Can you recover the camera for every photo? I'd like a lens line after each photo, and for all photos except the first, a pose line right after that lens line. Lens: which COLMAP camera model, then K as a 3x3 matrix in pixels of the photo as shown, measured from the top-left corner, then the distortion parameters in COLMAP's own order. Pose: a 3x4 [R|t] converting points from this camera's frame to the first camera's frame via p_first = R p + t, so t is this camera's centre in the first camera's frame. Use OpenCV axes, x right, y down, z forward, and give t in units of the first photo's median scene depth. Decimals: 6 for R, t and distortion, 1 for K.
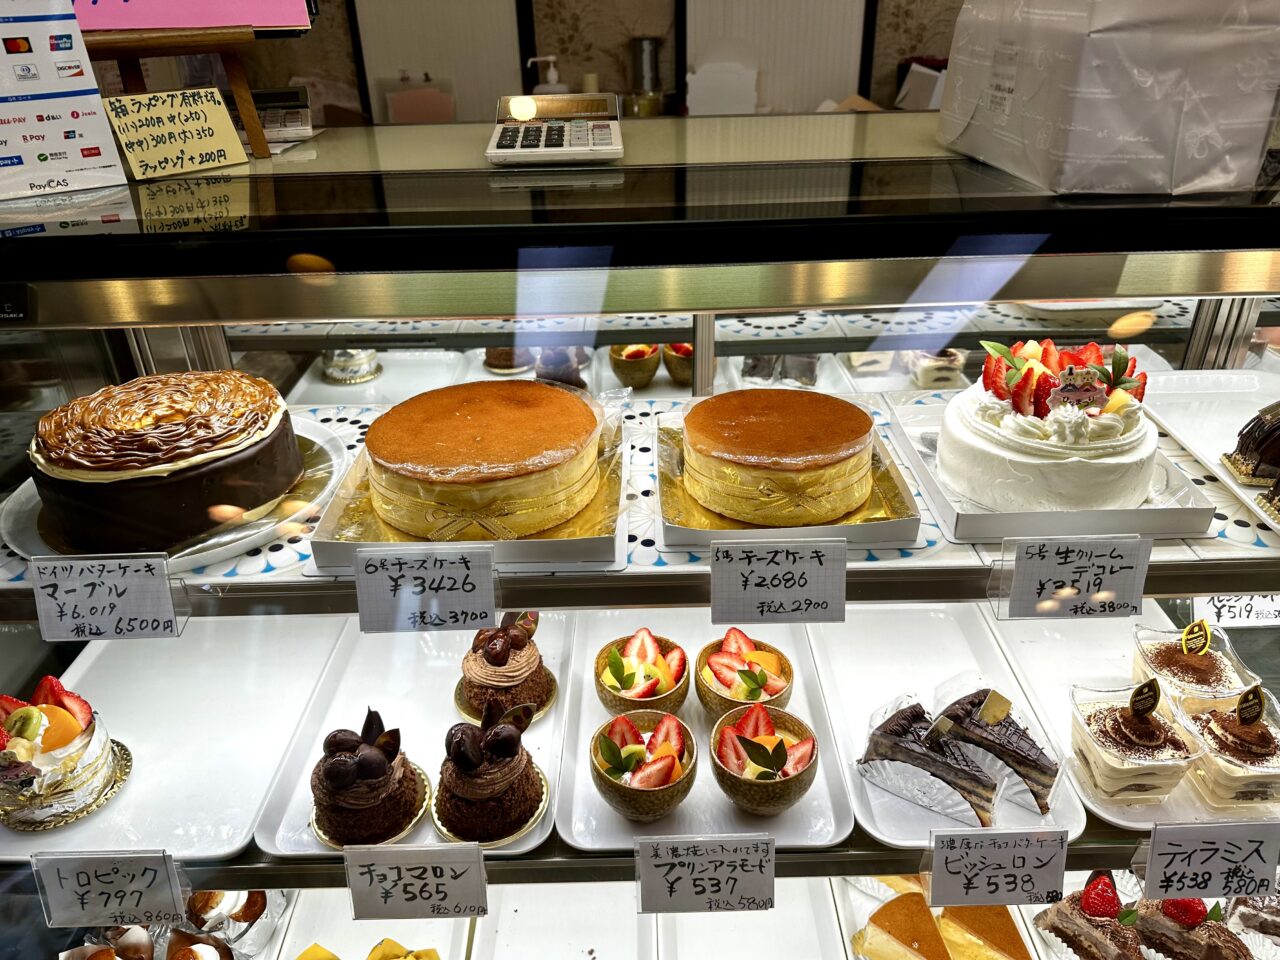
lens RADIAL K [[914.1, 0, 640.6], [0, 914.1, 472.7], [0, 0, 1]] dist [0.046045, -0.071895]
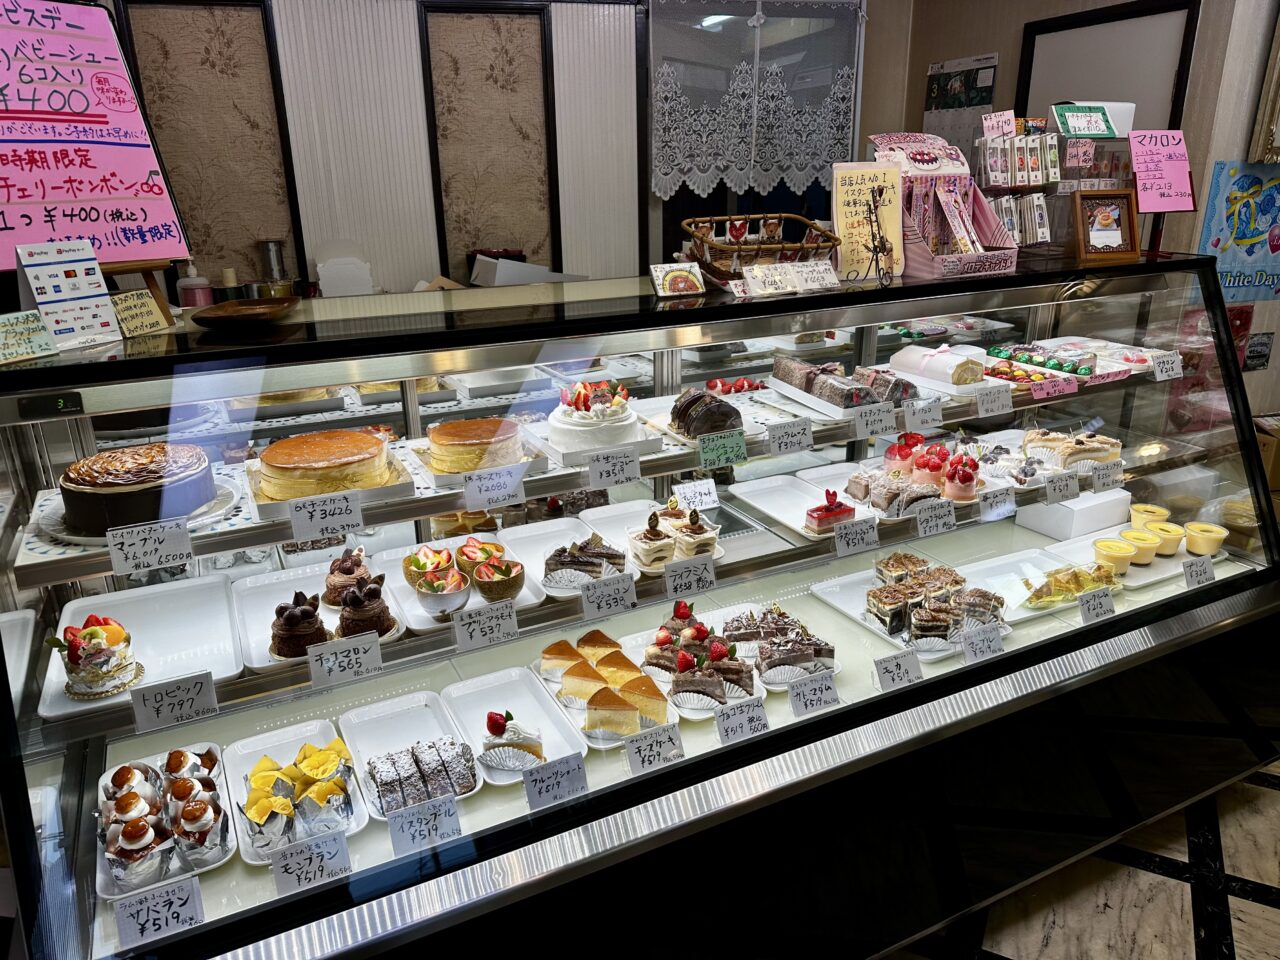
lens RADIAL K [[891.0, 0, 640.0], [0, 891.0, 480.0], [0, 0, 1]] dist [0.170122, -0.273222]
pose [[0.895793, -0.143465, 0.420682, -0.415539], [0.210709, 0.970433, -0.117733, 0.404236], [-0.391353, 0.194106, 0.899536, -1.034730]]
